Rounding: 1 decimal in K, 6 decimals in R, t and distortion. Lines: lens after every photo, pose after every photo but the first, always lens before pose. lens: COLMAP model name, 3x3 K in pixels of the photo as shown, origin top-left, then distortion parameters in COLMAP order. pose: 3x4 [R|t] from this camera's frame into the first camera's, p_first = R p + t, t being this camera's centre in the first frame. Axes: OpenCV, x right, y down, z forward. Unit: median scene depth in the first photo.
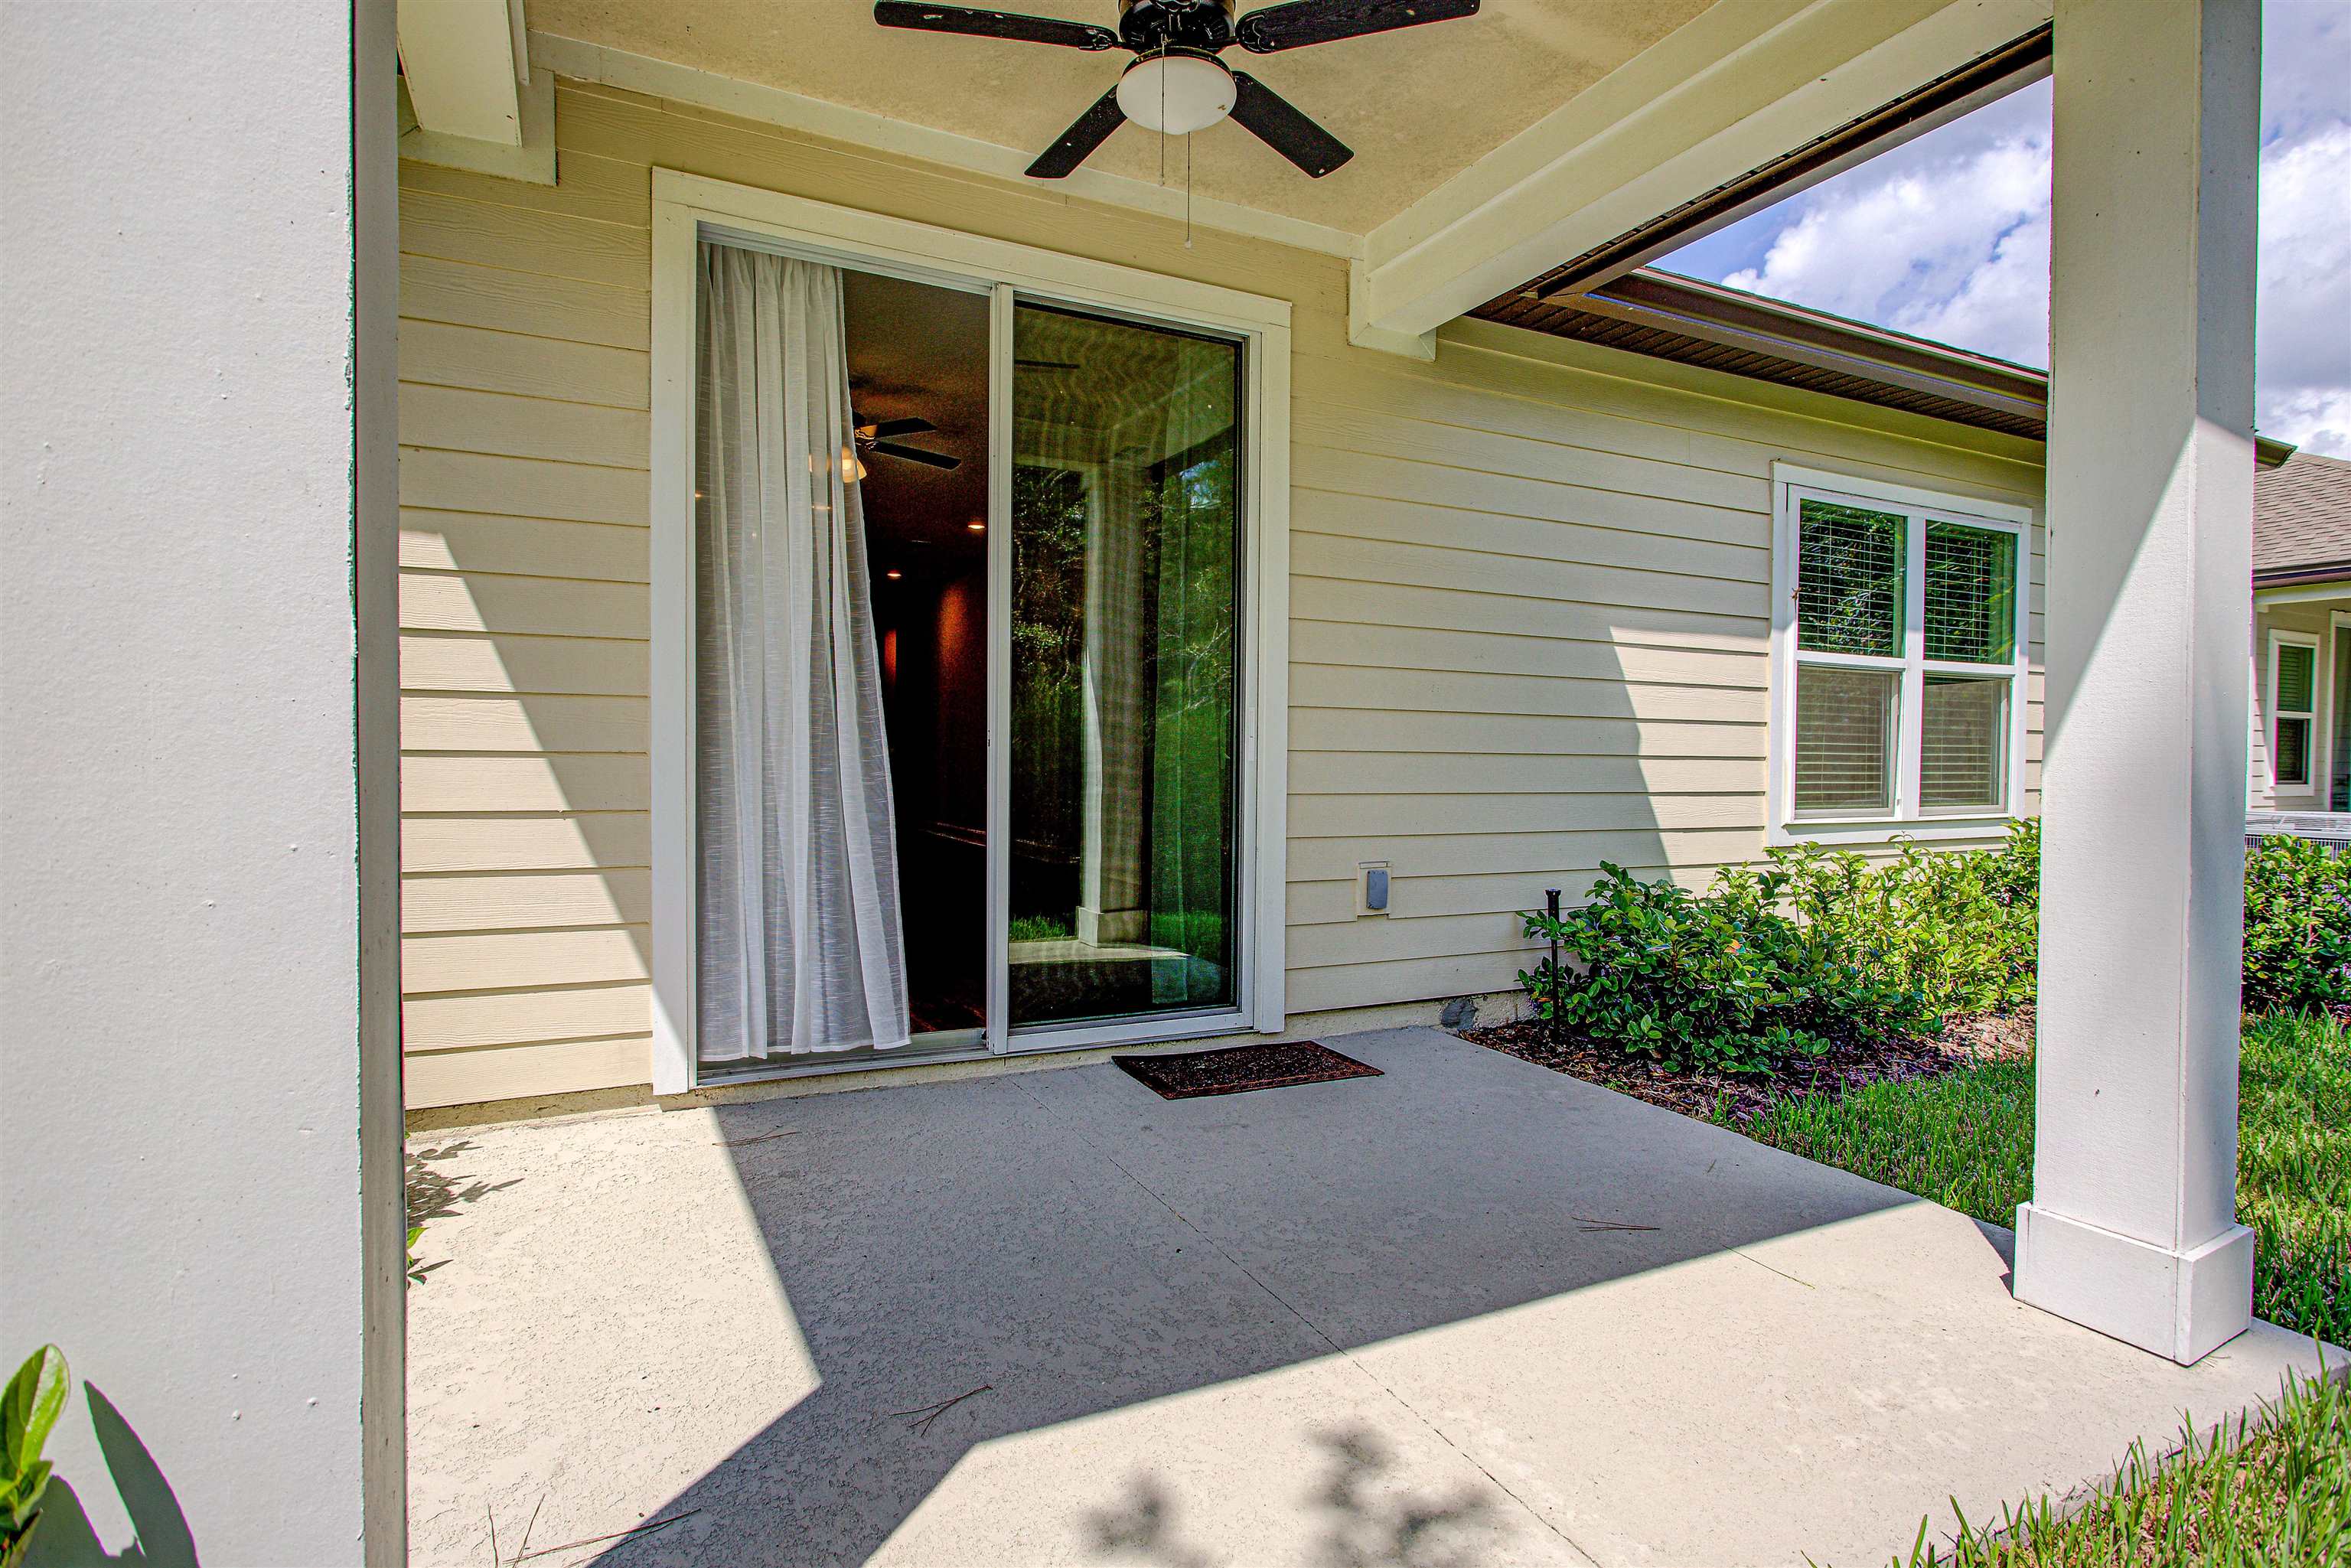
lens RADIAL K [[1183.3, 0, 1175.5], [0, 1183.3, 784.0], [0, 0, 1]] dist [-0.030025, 0.011141]
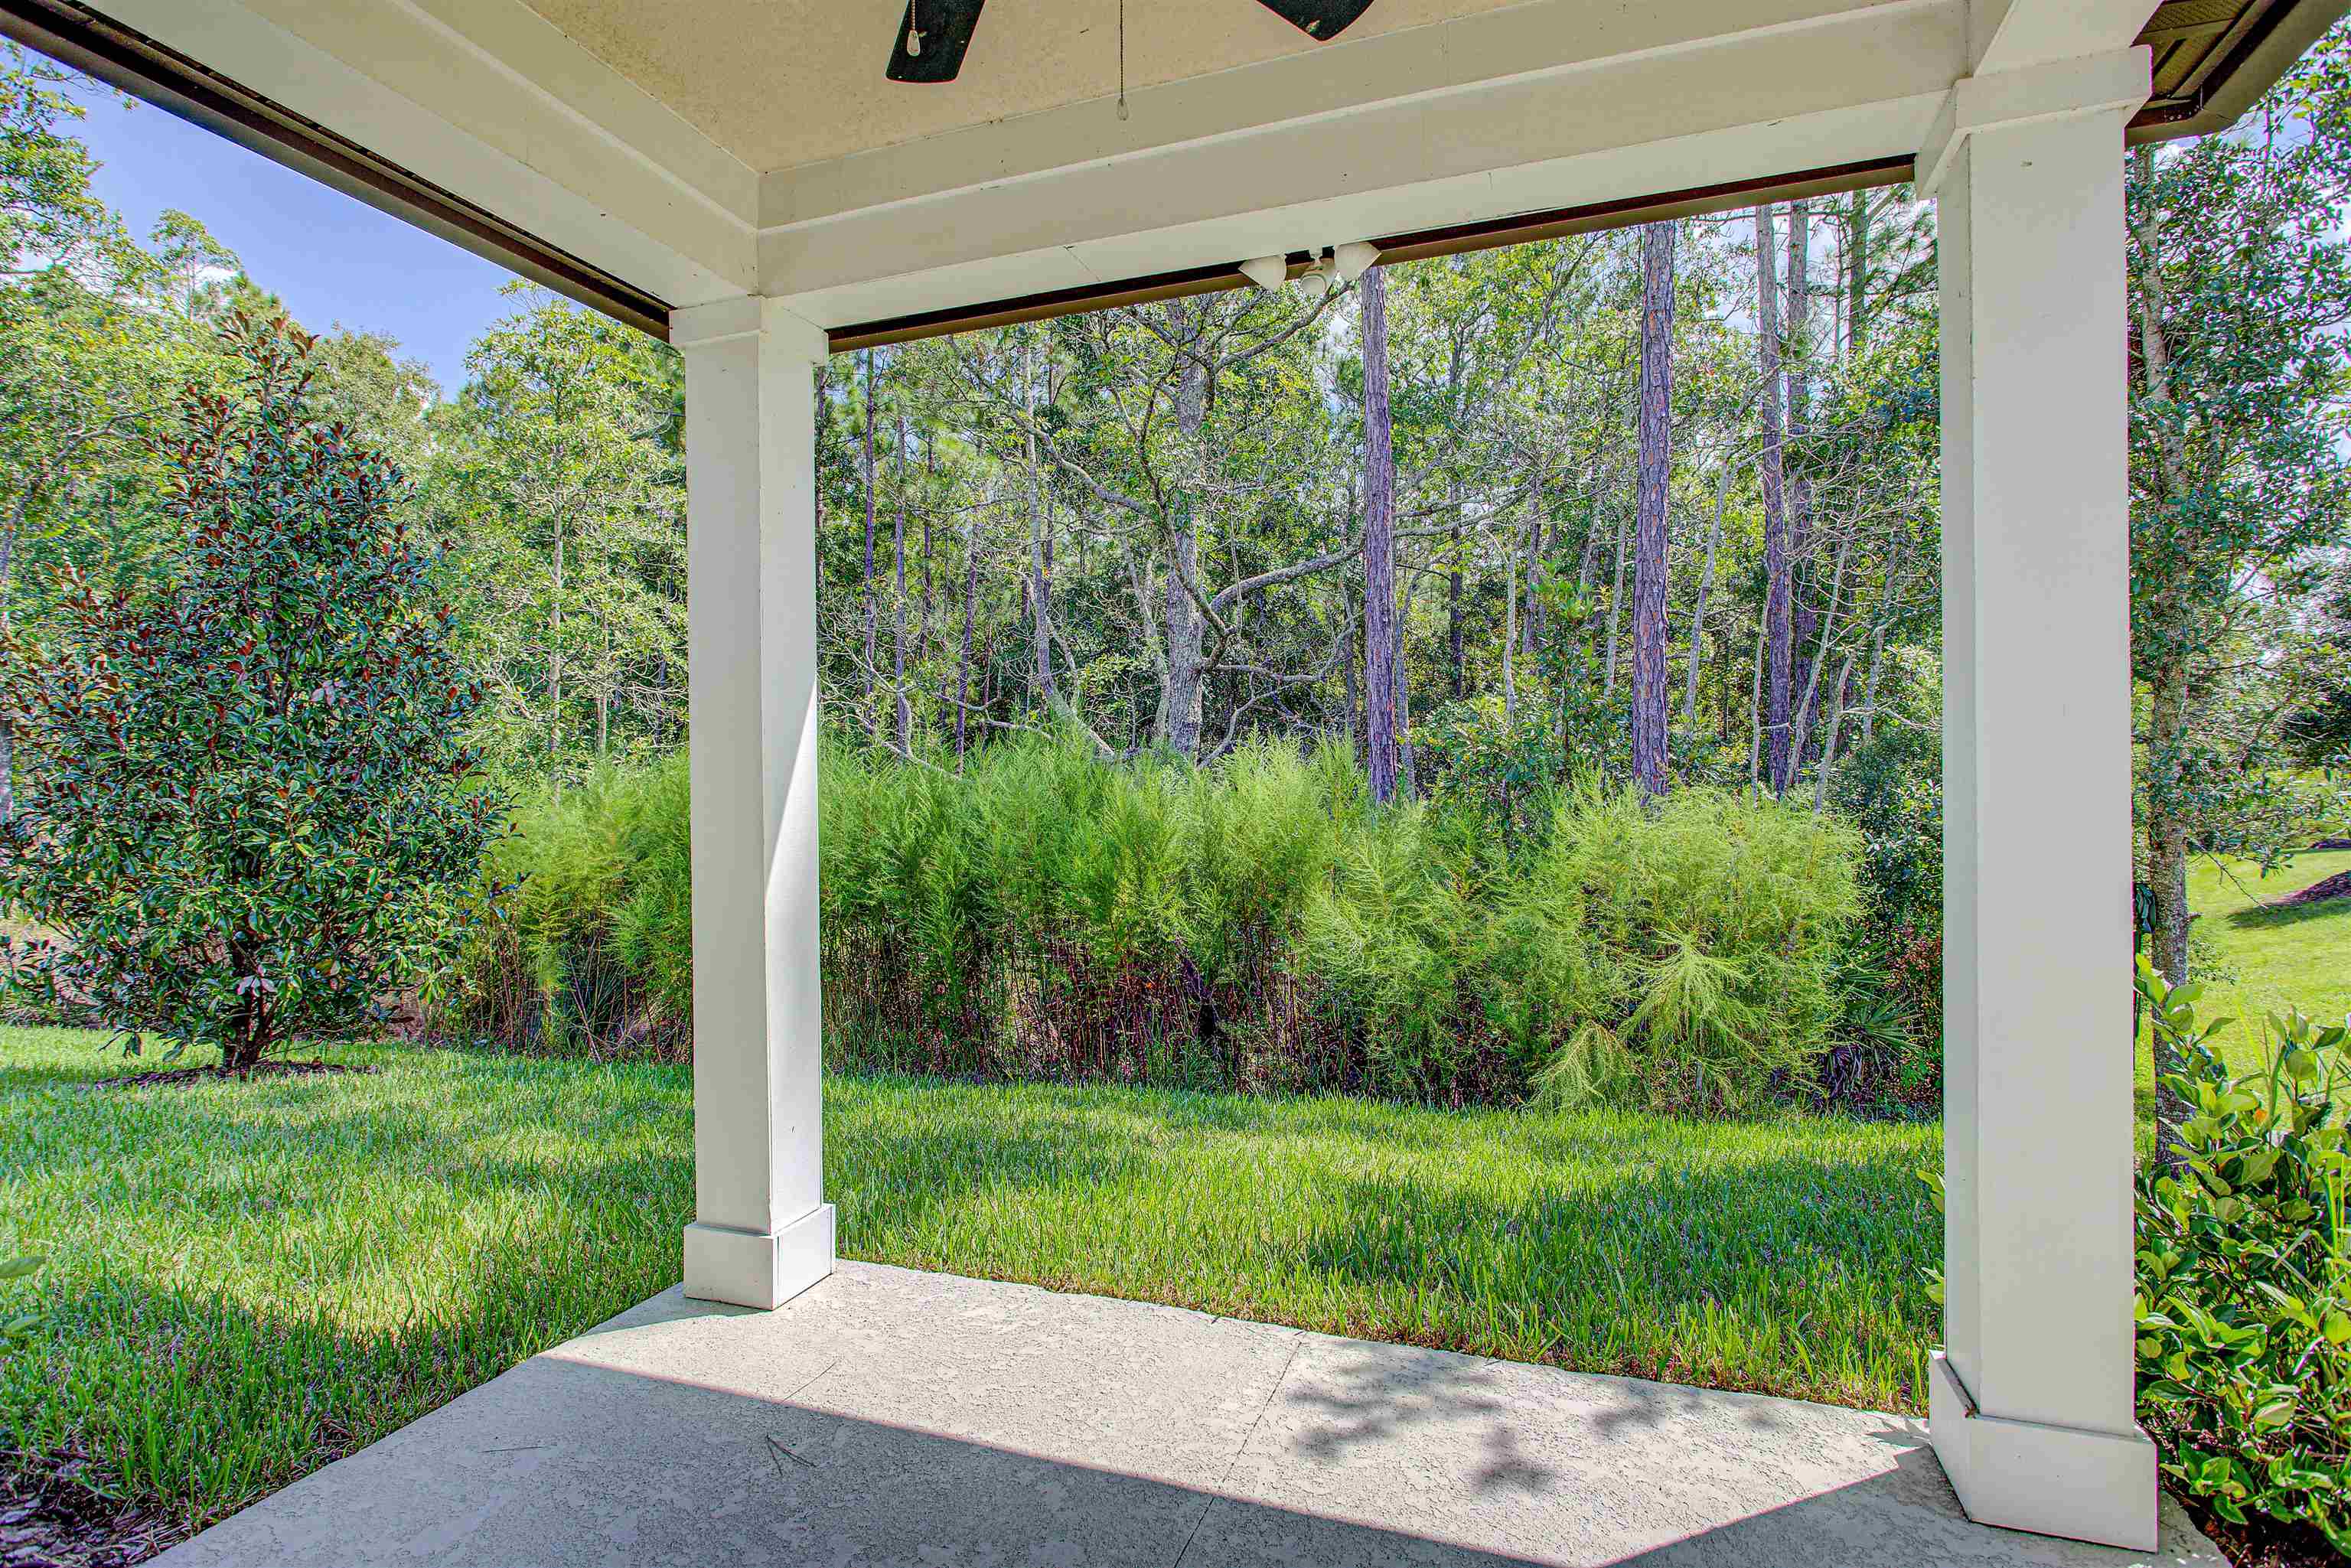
lens RADIAL K [[1183.3, 0, 1175.5], [0, 1183.3, 784.0], [0, 0, 1]] dist [-0.030025, 0.011141]
pose [[-0.692580, -0.001071, 0.721340, -0.396295], [0.024142, 0.999404, 0.024663, -0.126598], [-0.720937, 0.034495, -0.692142, 1.149717]]
